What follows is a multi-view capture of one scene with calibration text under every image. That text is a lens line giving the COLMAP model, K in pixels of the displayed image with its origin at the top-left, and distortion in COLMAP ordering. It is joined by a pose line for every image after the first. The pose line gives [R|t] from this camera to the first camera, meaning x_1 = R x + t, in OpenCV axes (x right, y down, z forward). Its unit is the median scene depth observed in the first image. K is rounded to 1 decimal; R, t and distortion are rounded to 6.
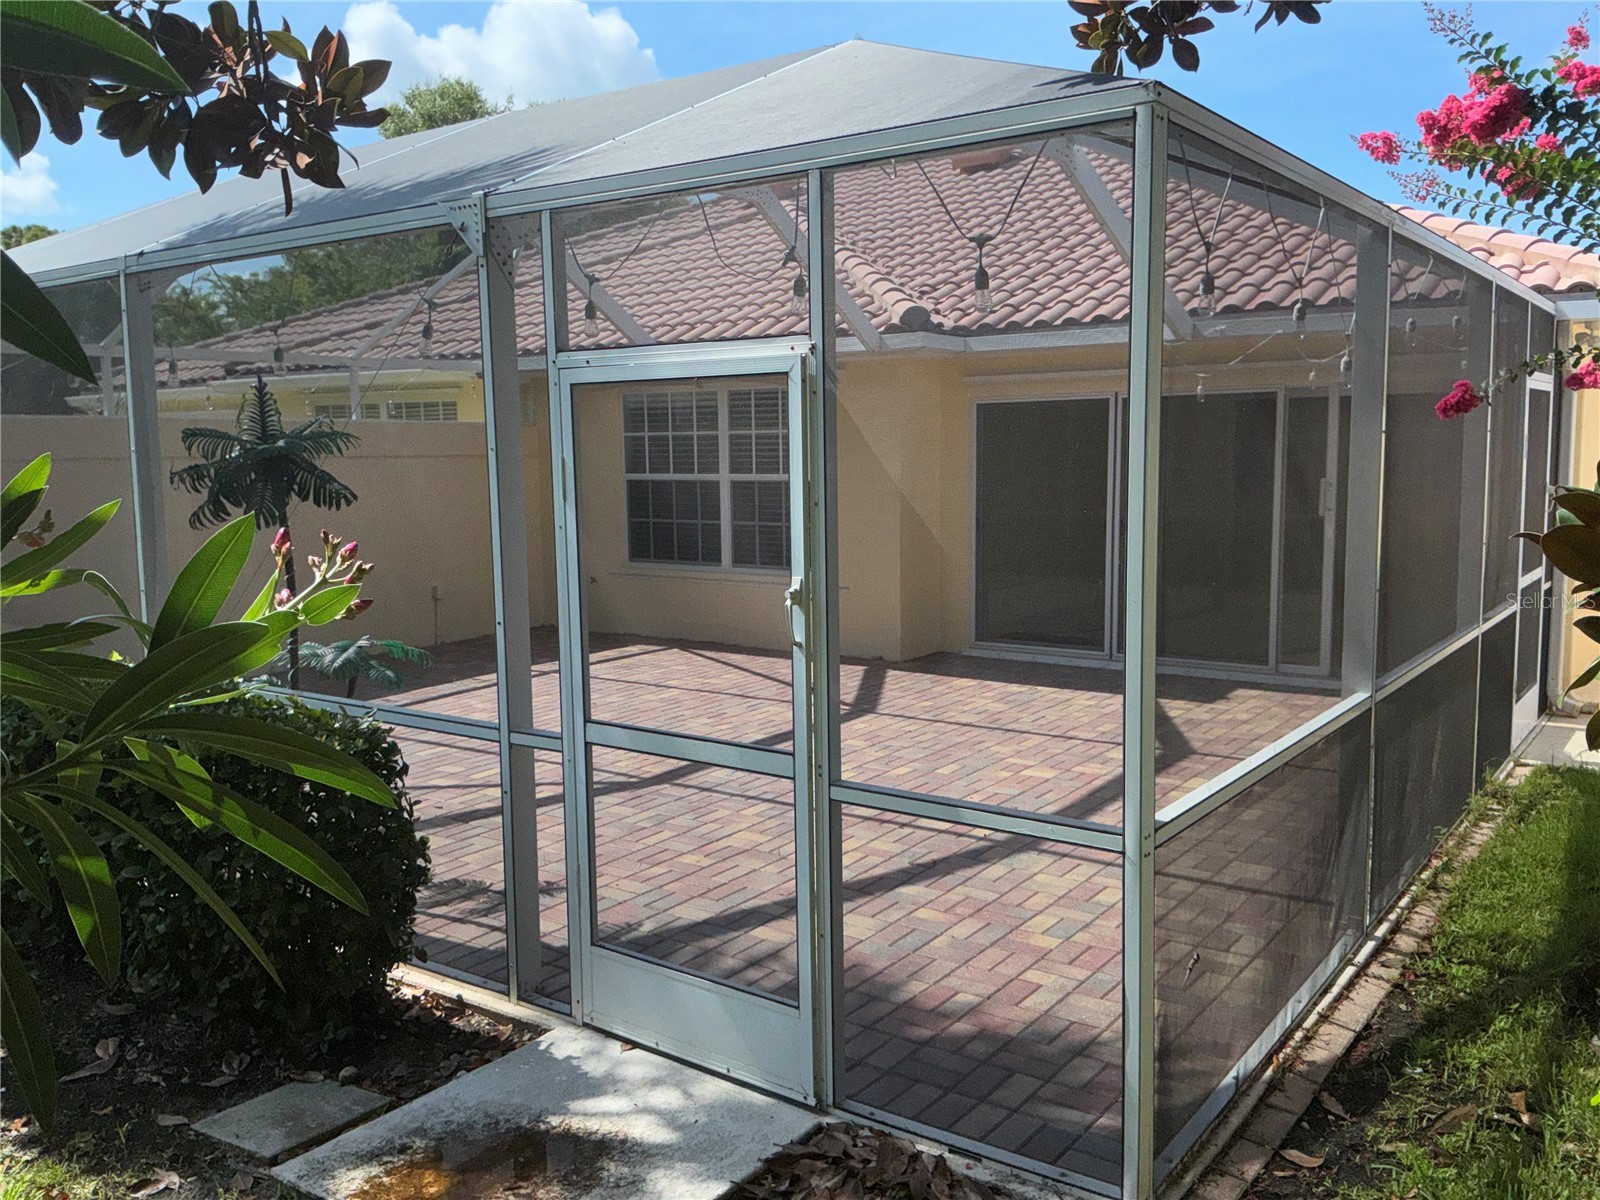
lens RADIAL K [[1322.7, 0, 802.3], [0, 1322.7, 608.6], [0, 0, 1]] dist [0.101136, -0.193933]
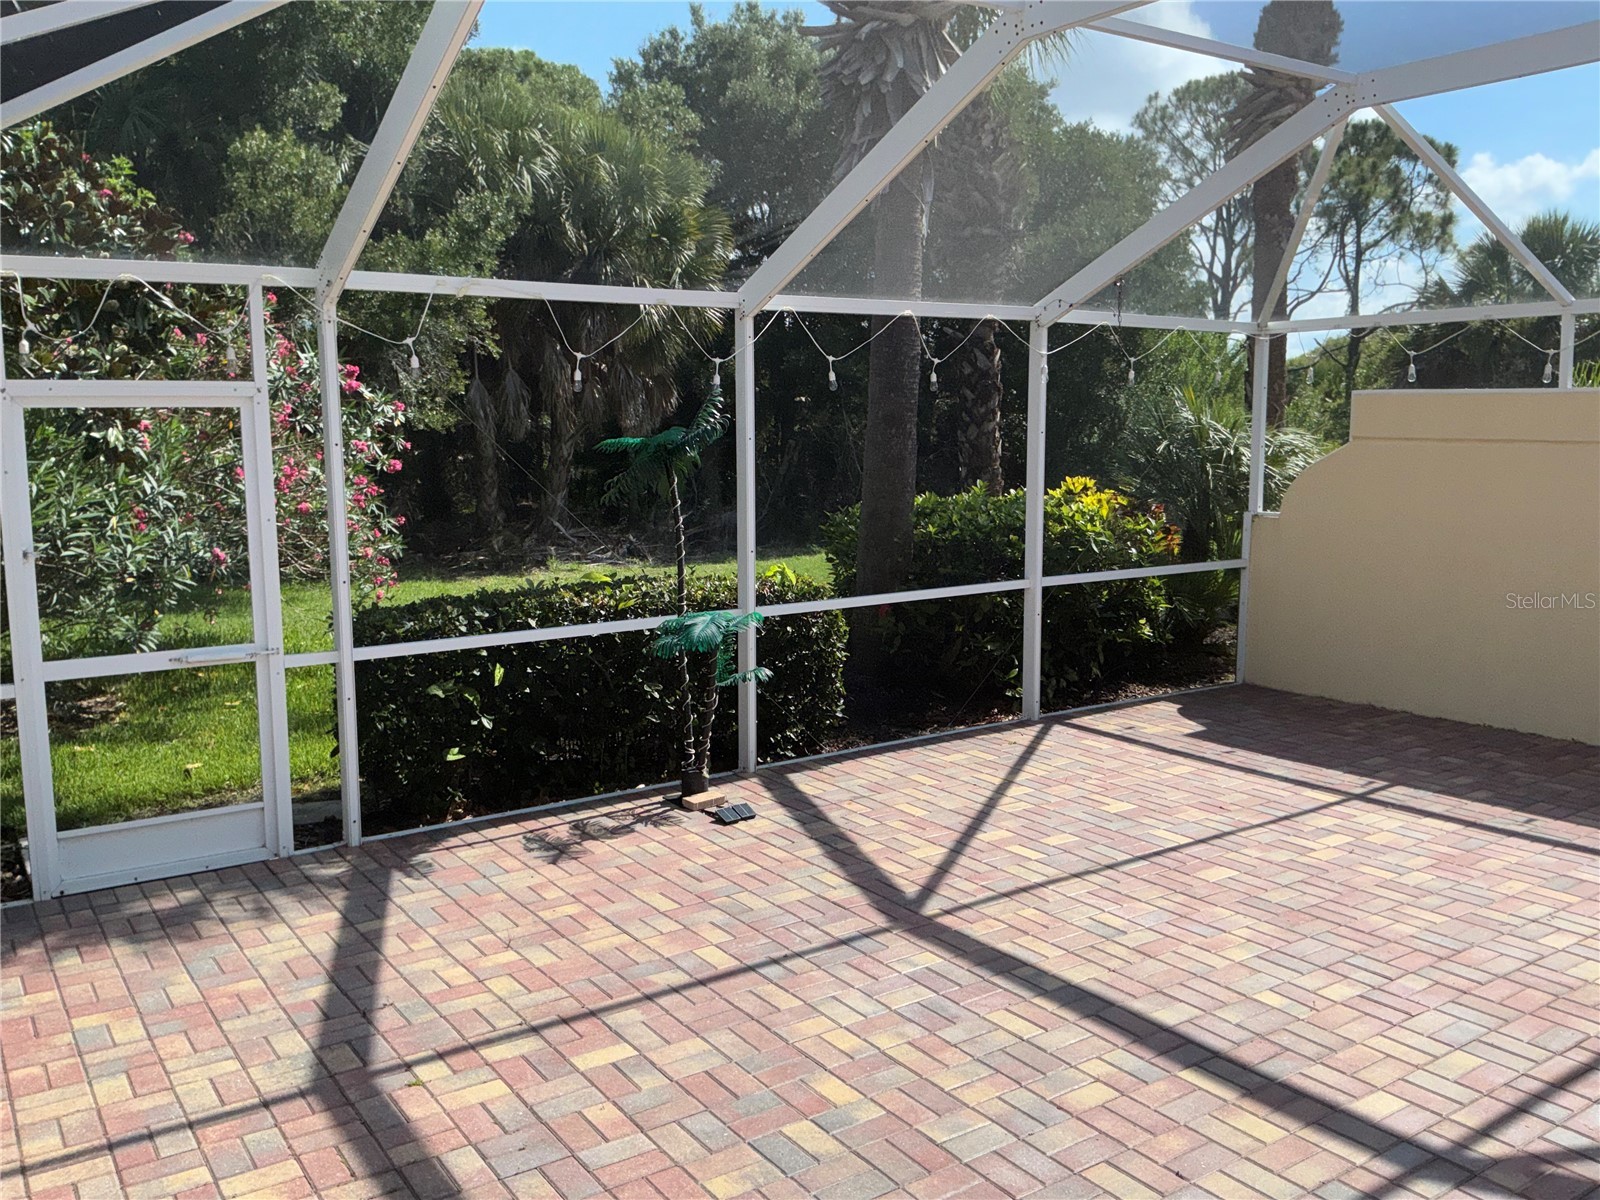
lens RADIAL K [[1322.7, 0, 816.0], [0, 1322.7, 607.2], [0, 0, 1]] dist [0.101136, -0.193933]
pose [[-0.340006, 0.154947, -0.927571, 0.639764], [-0.098152, 0.975100, 0.198865, -0.202294], [0.935287, 0.158658, -0.316331, 1.335835]]
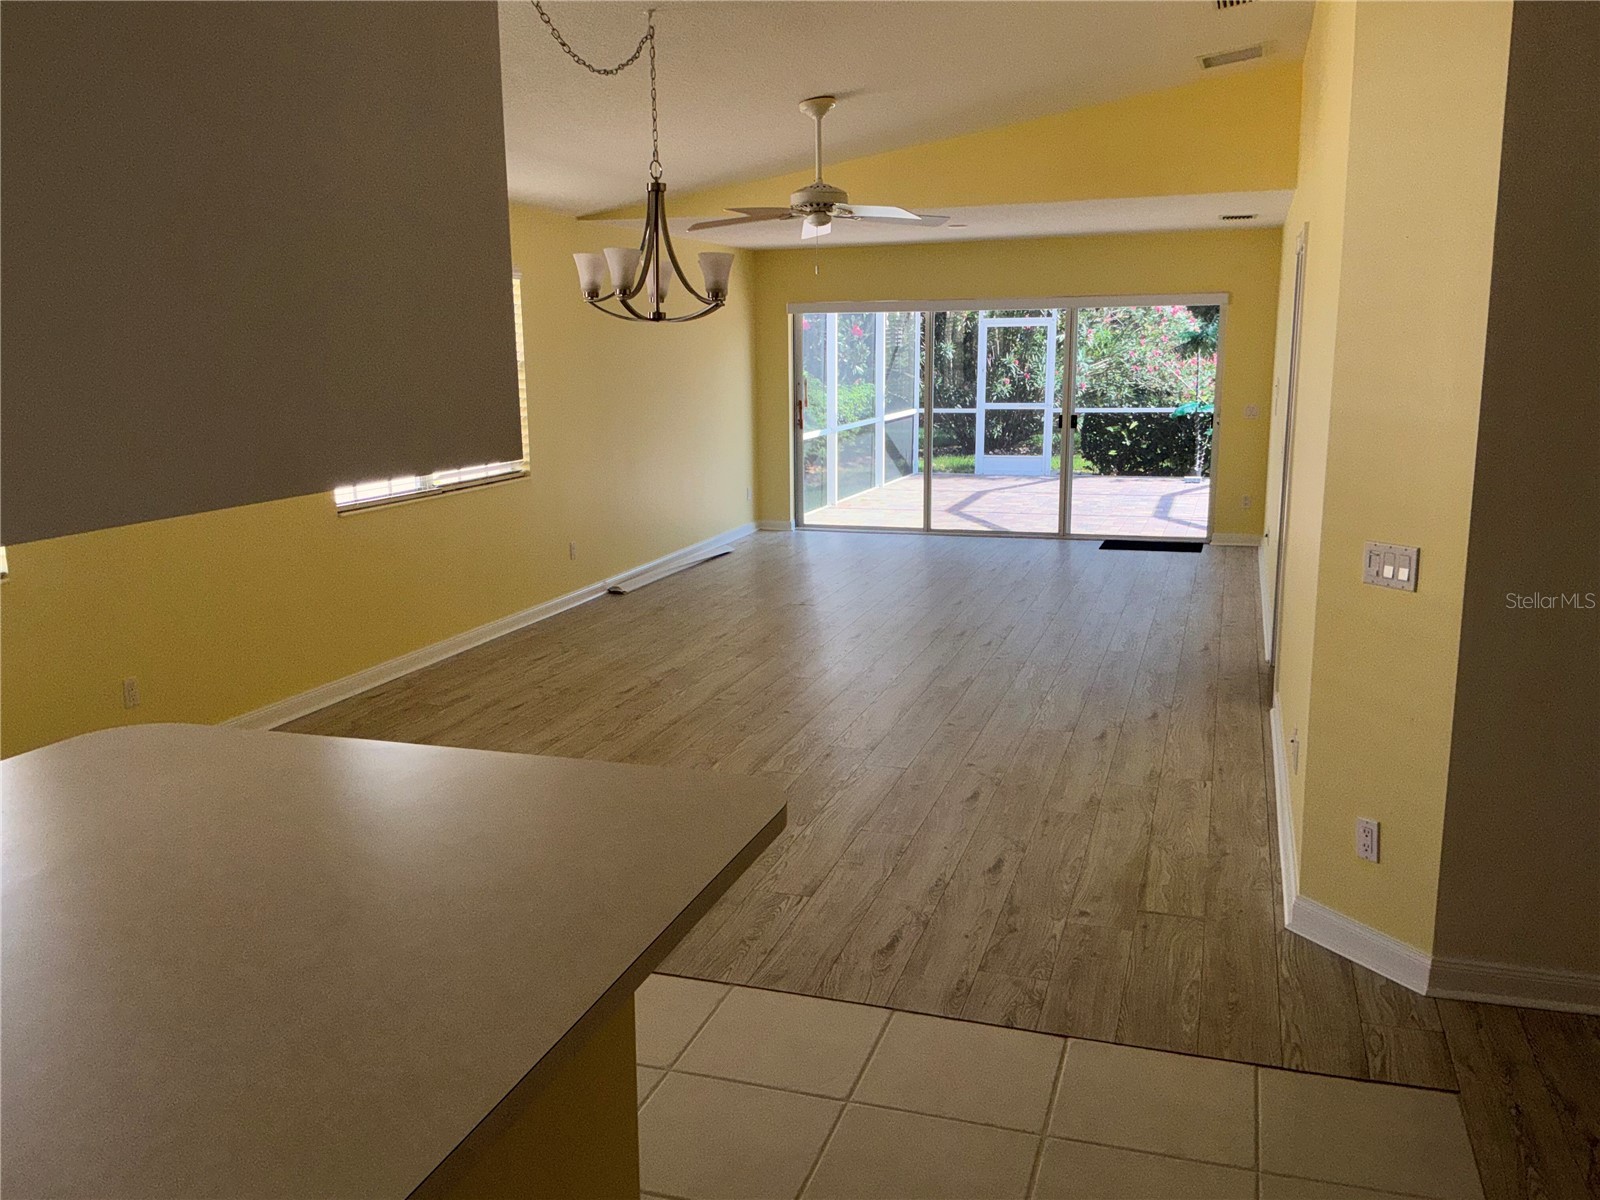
lens RADIAL K [[1322.7, 0, 805.2], [0, 1322.7, 617.3], [0, 0, 1]] dist [0.101136, -0.193933]
pose [[-0.952186, 0.094854, -0.290420, 1.310354], [-0.001843, 0.948783, 0.315924, -0.431218], [0.305512, 0.301353, -0.903243, 3.323723]]
